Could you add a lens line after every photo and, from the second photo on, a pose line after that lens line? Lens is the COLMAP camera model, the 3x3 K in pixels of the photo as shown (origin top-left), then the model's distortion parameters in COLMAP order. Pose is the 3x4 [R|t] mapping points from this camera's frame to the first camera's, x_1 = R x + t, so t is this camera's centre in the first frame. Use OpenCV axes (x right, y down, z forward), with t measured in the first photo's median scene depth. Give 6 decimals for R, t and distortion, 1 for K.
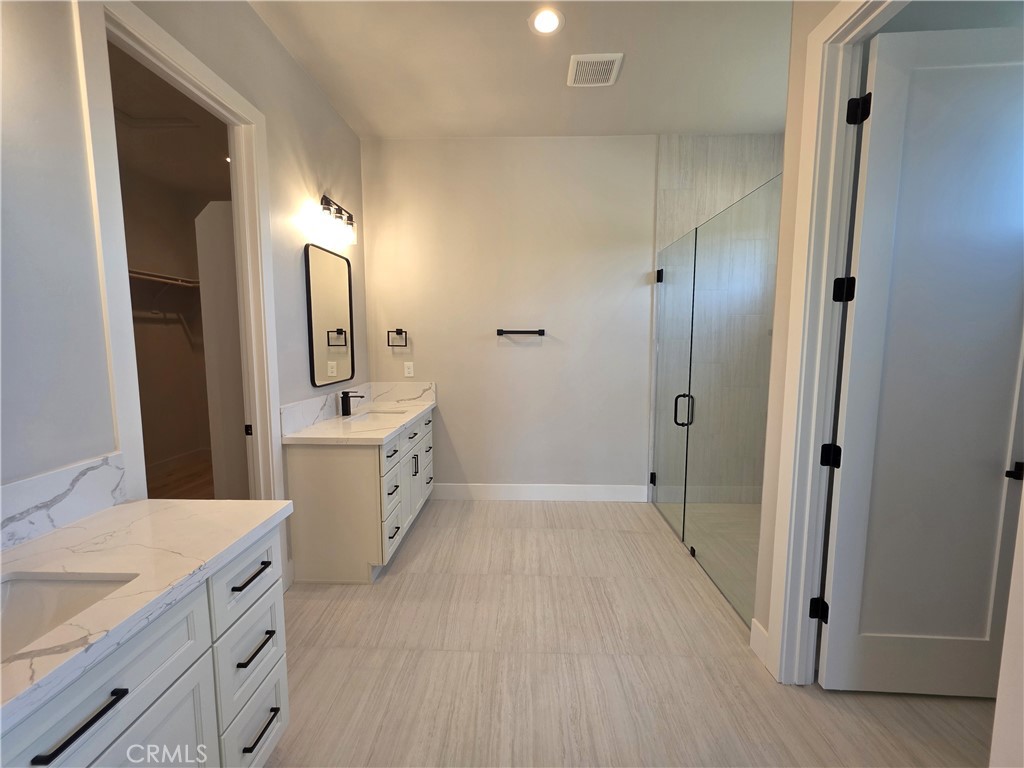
lens RADIAL K [[406.9, 0, 511.0], [0, 406.9, 379.5], [0, 0, 1]] dist [-0.000334, 0.000656]
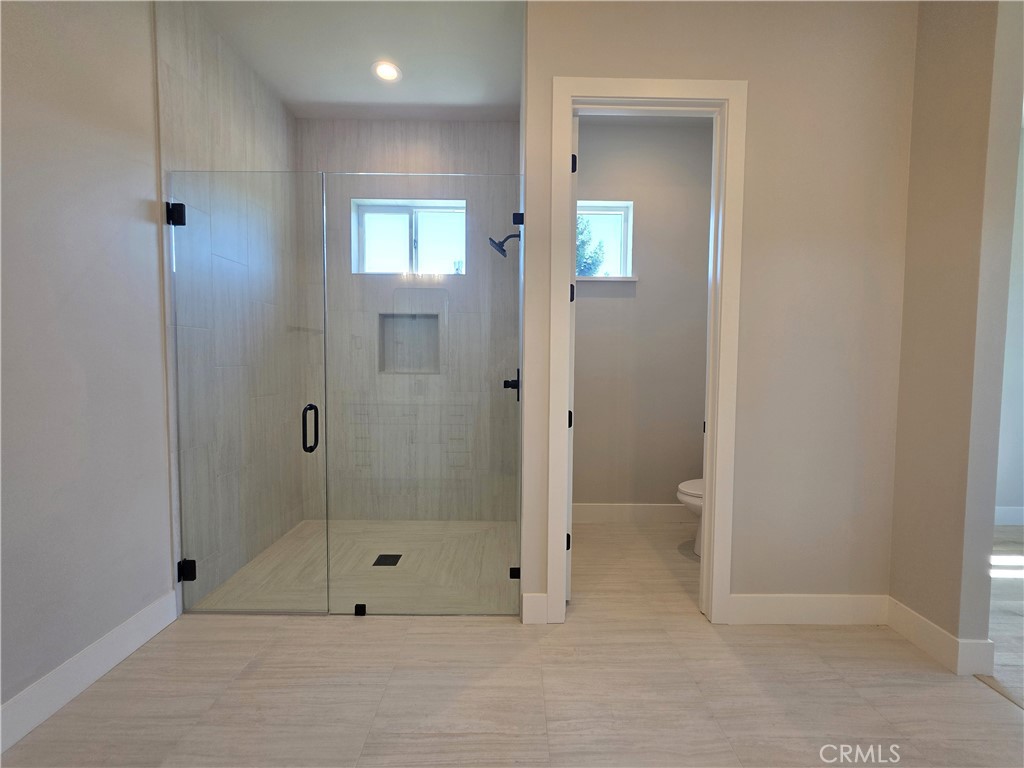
lens RADIAL K [[406.9, 0, 516.4], [0, 406.9, 376.9], [0, 0, 1]] dist [-0.000334, 0.000656]
pose [[-0.039853, -0.048907, 0.998008, -0.353730], [0.090276, 0.994540, 0.052342, -0.020605], [-0.995119, 0.092182, -0.035220, 0.845103]]
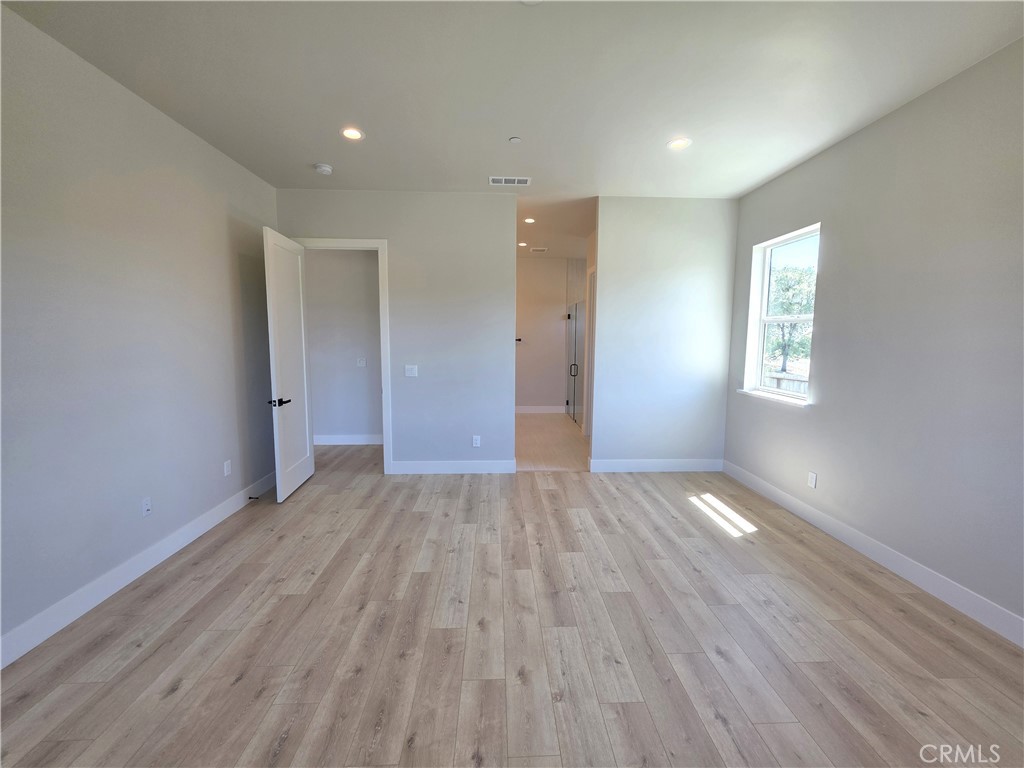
lens RADIAL K [[406.9, 0, 516.1], [0, 406.9, 382.0], [0, 0, 1]] dist [-0.000334, 0.000656]
pose [[0.996398, 0.009379, 0.084284, -0.225414], [-0.009690, 0.999948, 0.003286, 0.199733], [-0.084249, -0.004091, 0.996436, -2.105003]]
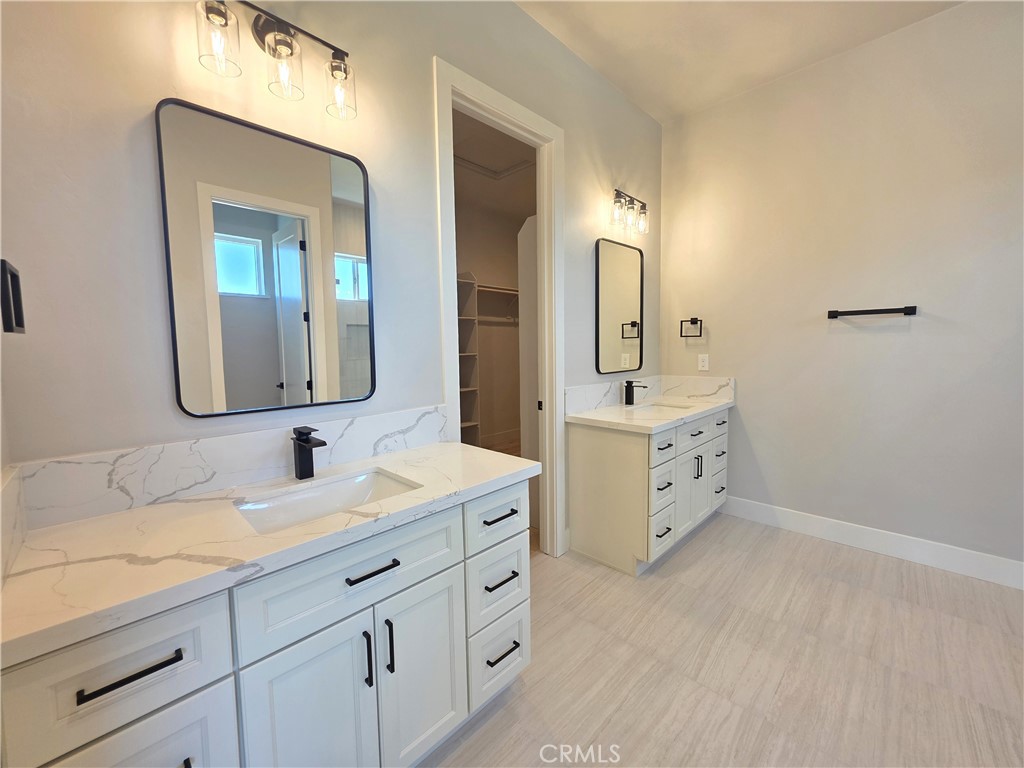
lens RADIAL K [[406.9, 0, 513.8], [0, 406.9, 379.6], [0, 0, 1]] dist [-0.000334, 0.000656]
pose [[0.731886, 0.043573, -0.680033, 0.086992], [-0.051521, 0.998635, 0.008538, 0.041591], [0.679477, 0.028787, 0.733132, 0.085437]]
